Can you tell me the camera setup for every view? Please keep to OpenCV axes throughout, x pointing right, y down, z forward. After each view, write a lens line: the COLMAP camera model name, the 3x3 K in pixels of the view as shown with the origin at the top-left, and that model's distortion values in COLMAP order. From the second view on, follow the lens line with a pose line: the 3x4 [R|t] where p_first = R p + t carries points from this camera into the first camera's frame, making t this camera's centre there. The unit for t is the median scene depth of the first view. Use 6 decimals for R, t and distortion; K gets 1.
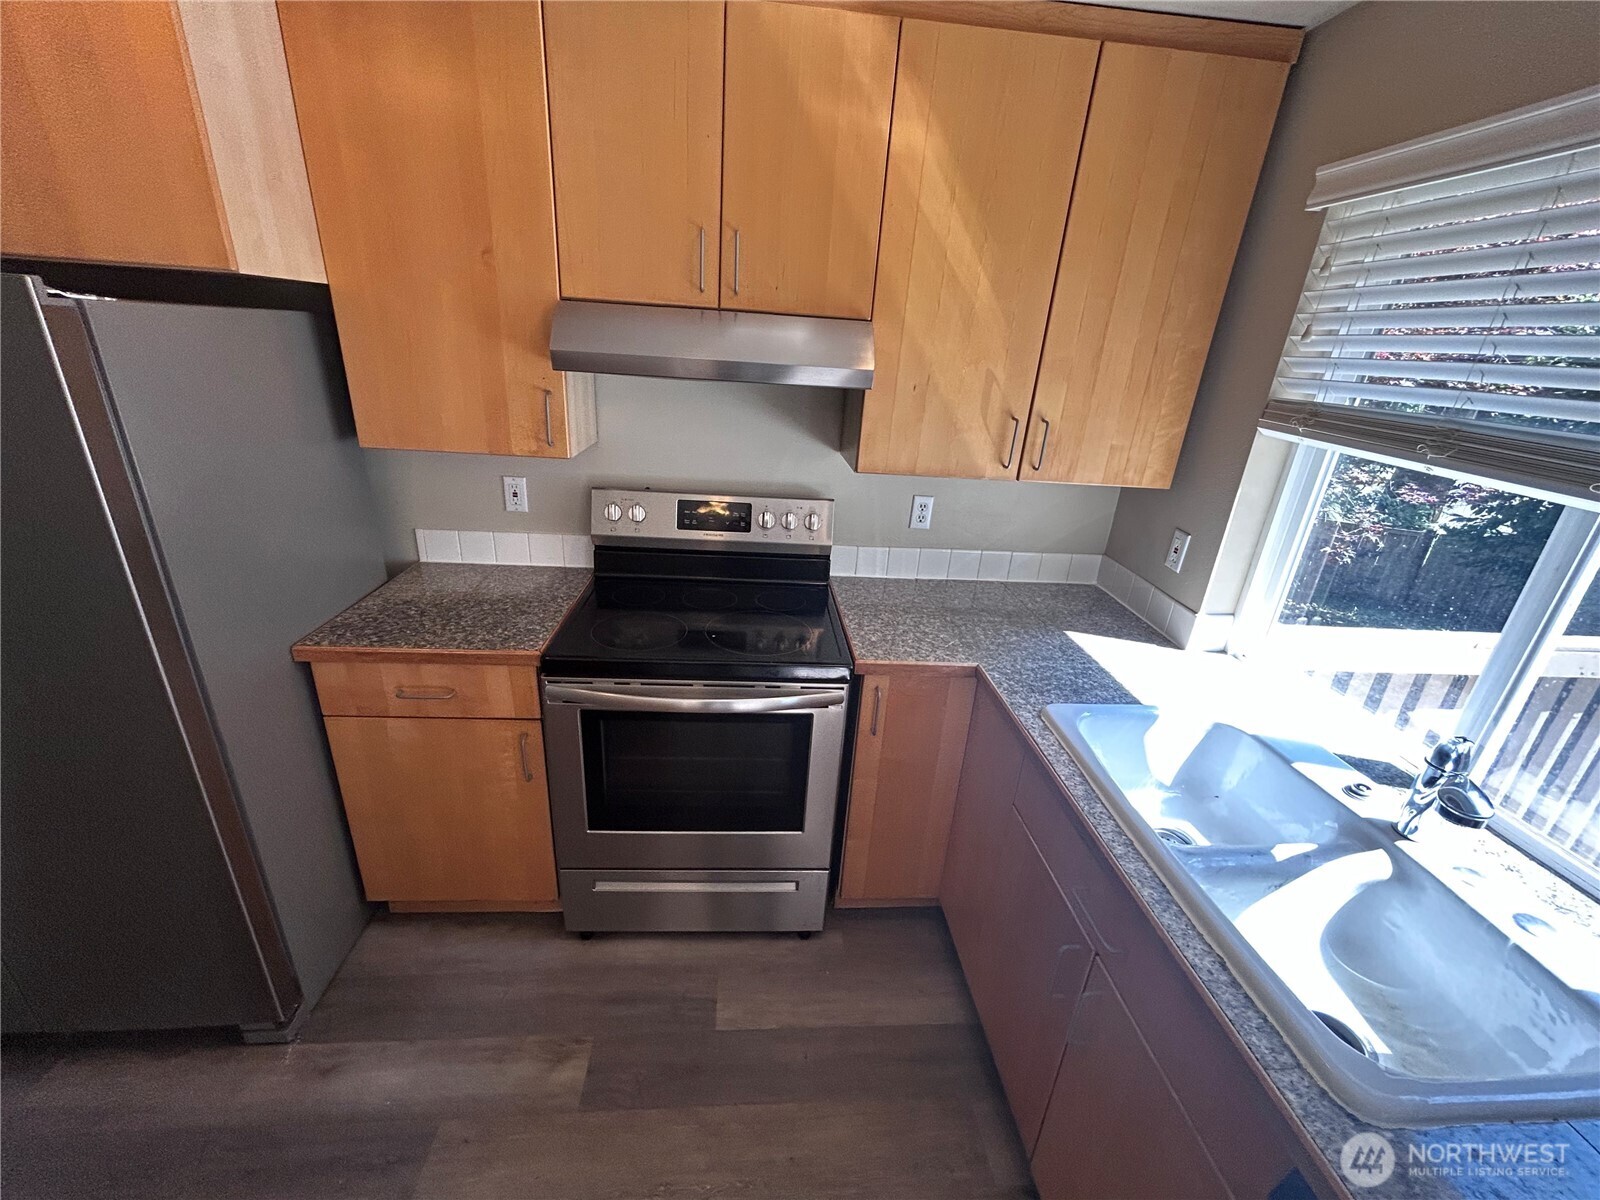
lens RADIAL K [[645.6, 0, 798.2], [0, 645.6, 599.8], [0, 0, 1]] dist [0.000787, -0.000659]
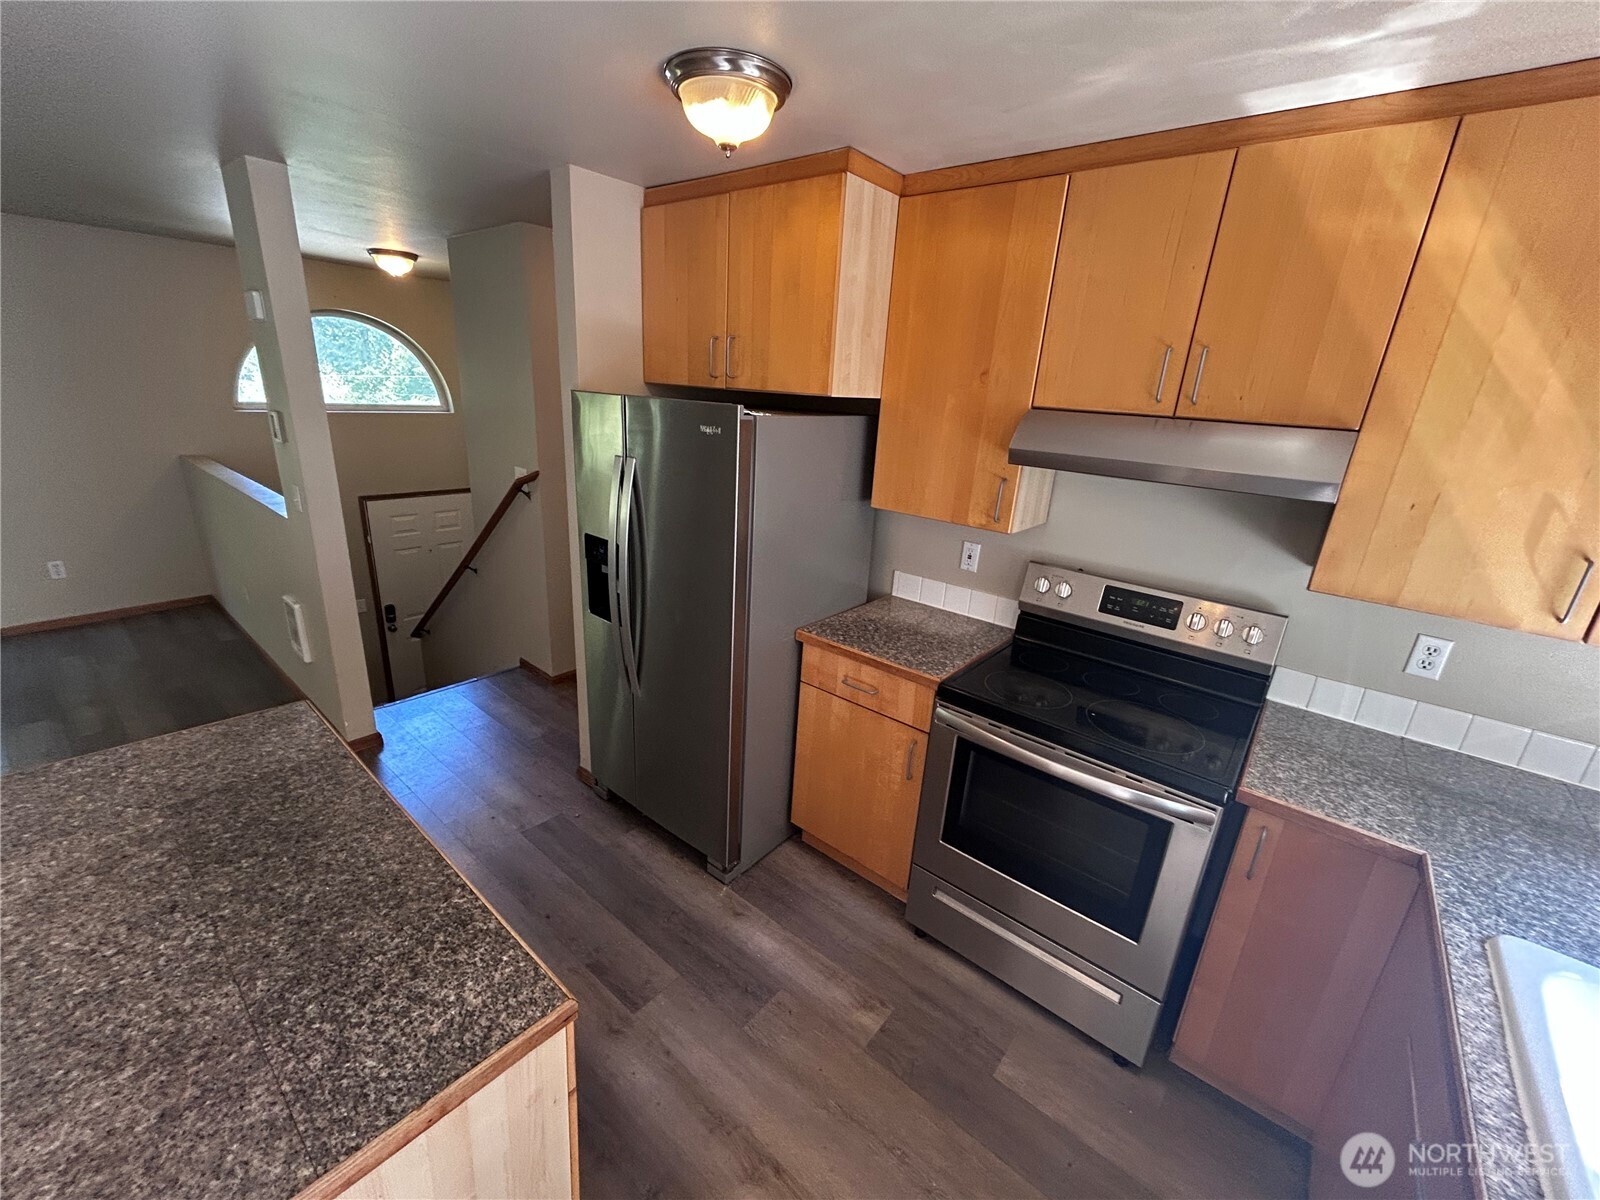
lens RADIAL K [[645.6, 0, 798.2], [0, 645.6, 599.8], [0, 0, 1]] dist [0.000787, -0.000659]
pose [[0.724776, 0.198068, -0.659900, 0.174266], [-0.268955, 0.963132, -0.006314, 0.012338], [0.634320, 0.182060, 0.751327, -0.125517]]
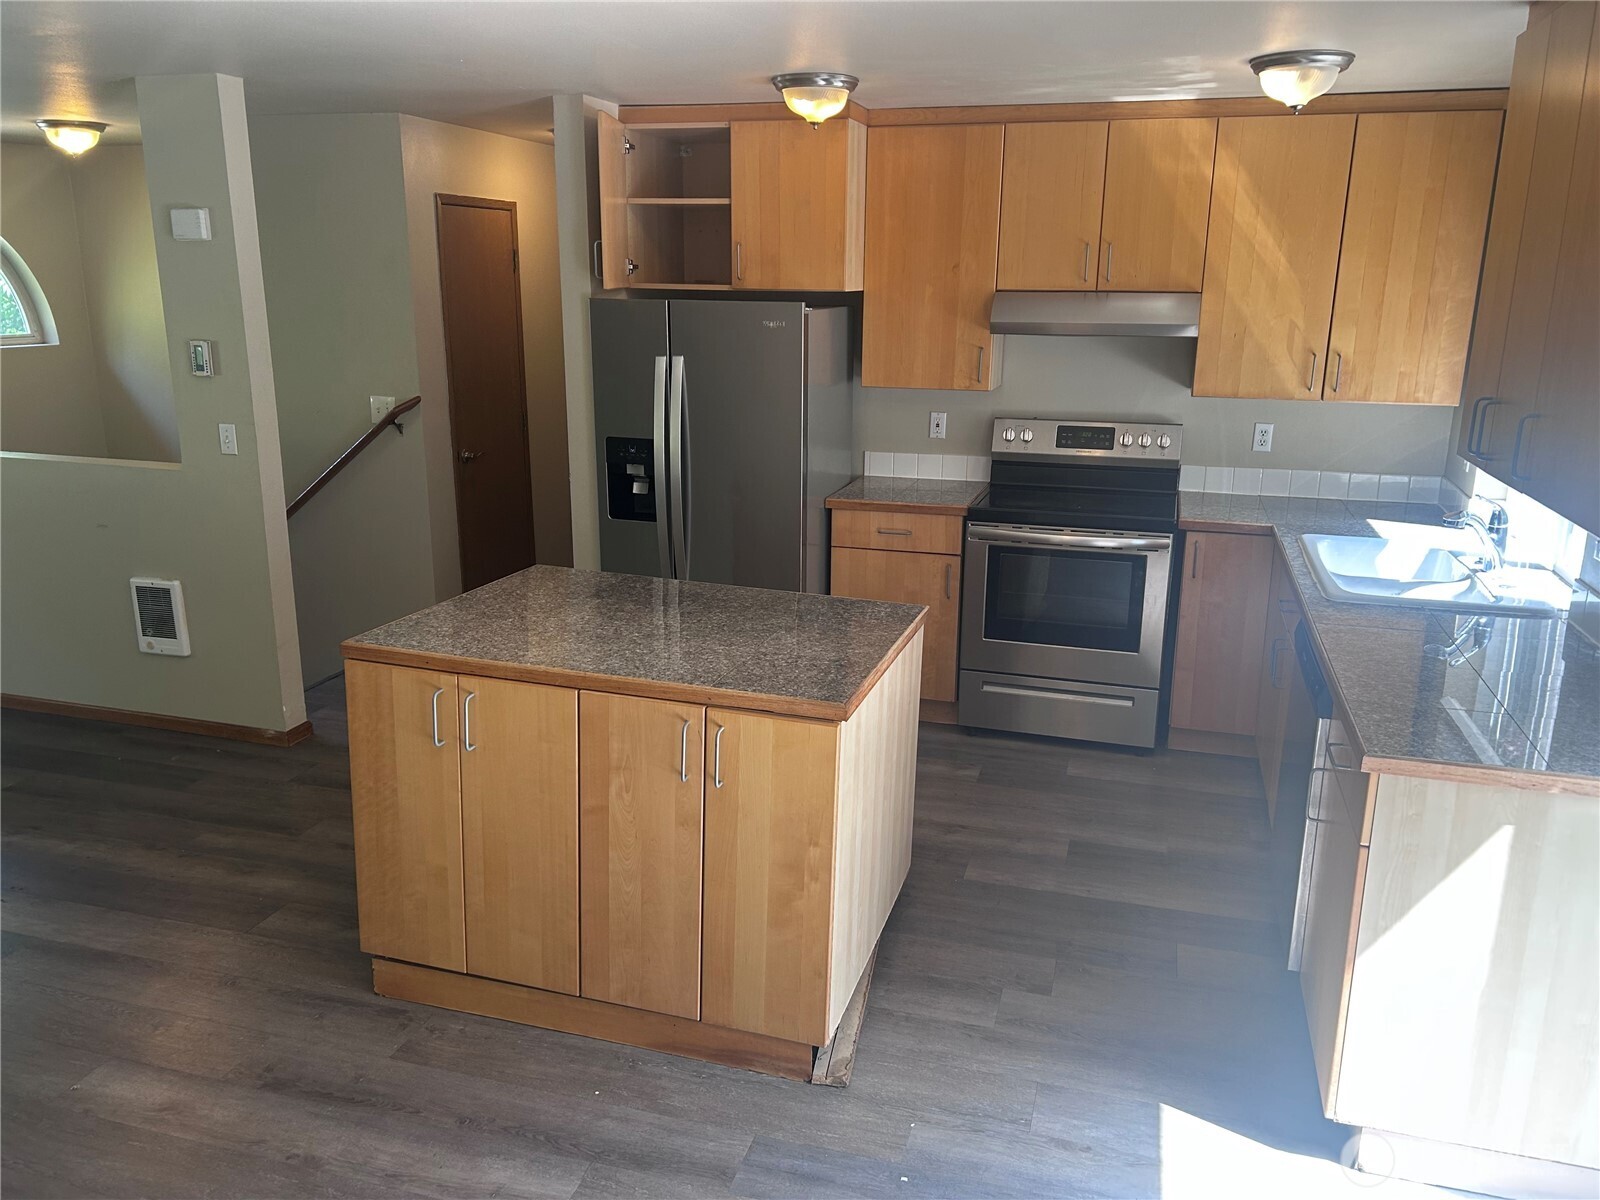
lens RADIAL K [[1208.7, 0, 810.3], [0, 1208.7, 598.6], [0, 0, 1]] dist [0.055575, -0.052243]
pose [[0.937070, 0.036658, -0.347210, 0.249953], [-0.084020, 0.988924, -0.122351, 0.632212], [0.338880, 0.143824, 0.929772, -1.674305]]
